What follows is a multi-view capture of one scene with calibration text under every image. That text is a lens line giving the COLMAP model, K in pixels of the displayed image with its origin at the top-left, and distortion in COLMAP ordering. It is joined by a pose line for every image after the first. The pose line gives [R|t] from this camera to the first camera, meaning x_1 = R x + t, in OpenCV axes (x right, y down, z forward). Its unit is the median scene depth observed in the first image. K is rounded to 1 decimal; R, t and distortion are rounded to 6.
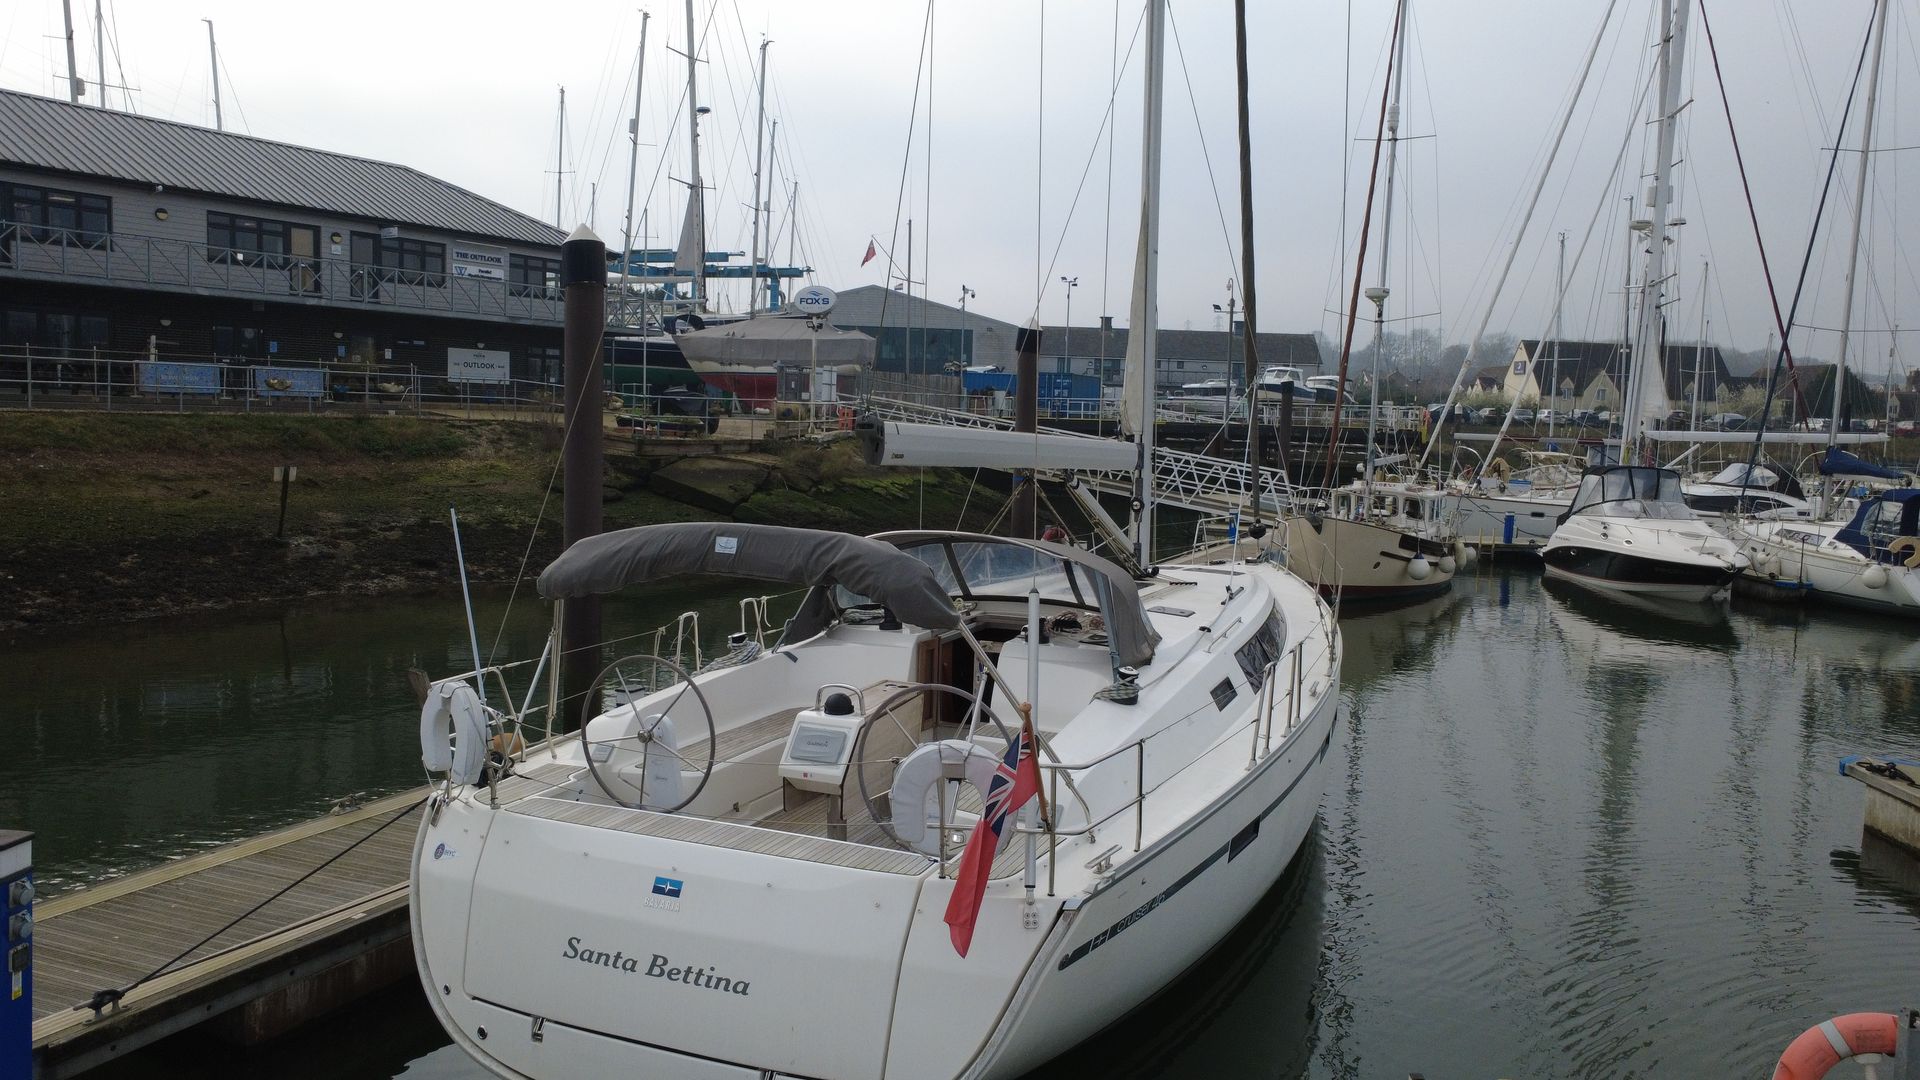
lens RADIAL K [[1386.0, 0, 957.0], [0, 1386.0, 536.6], [0, 0, 1]] dist [0.001950, -0.000738]
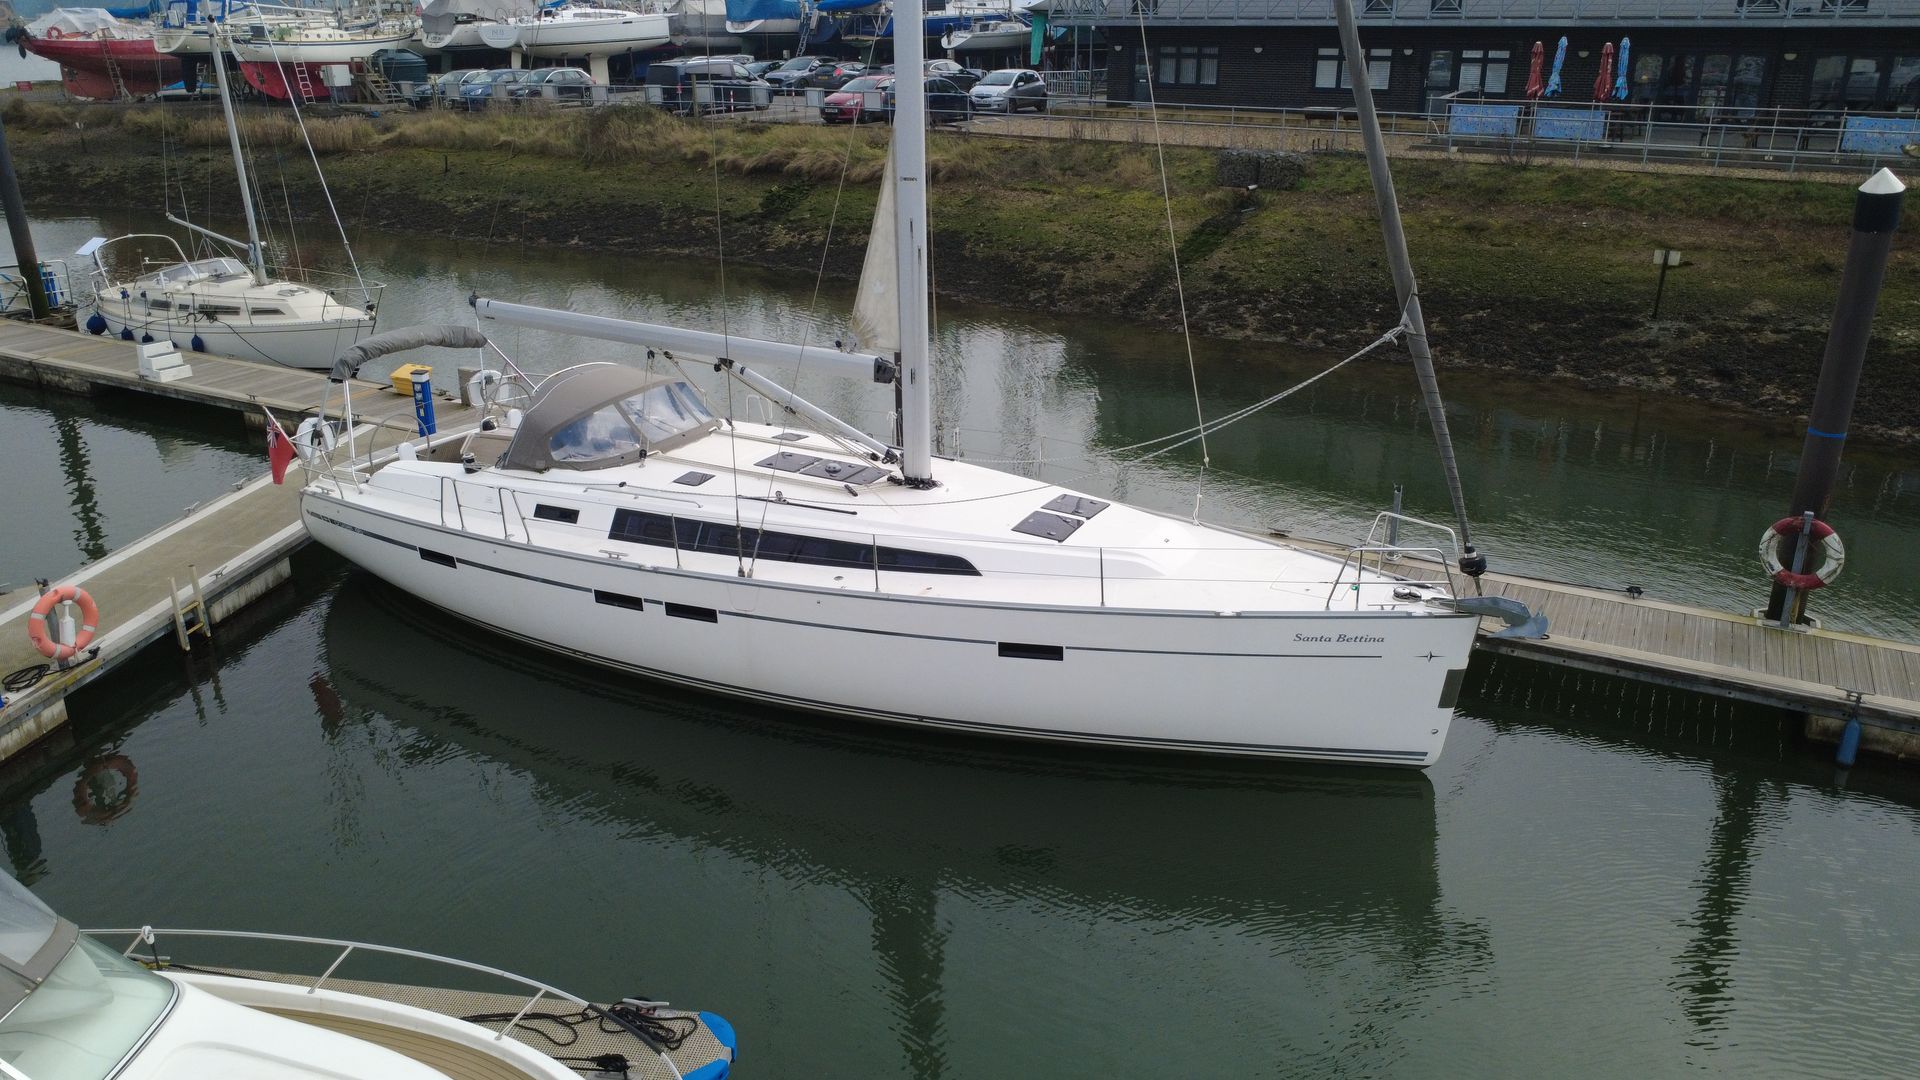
lens RADIAL K [[1383.6, 0, 953.9], [0, 1383.6, 536.8], [0, 0, 1]] dist [-0.009120, 0.039143]
pose [[-0.070015, 0.324502, -0.943290, 0.524691], [-0.083800, 0.940355, 0.329712, -0.130619], [0.994020, 0.102132, -0.038646, 0.491597]]
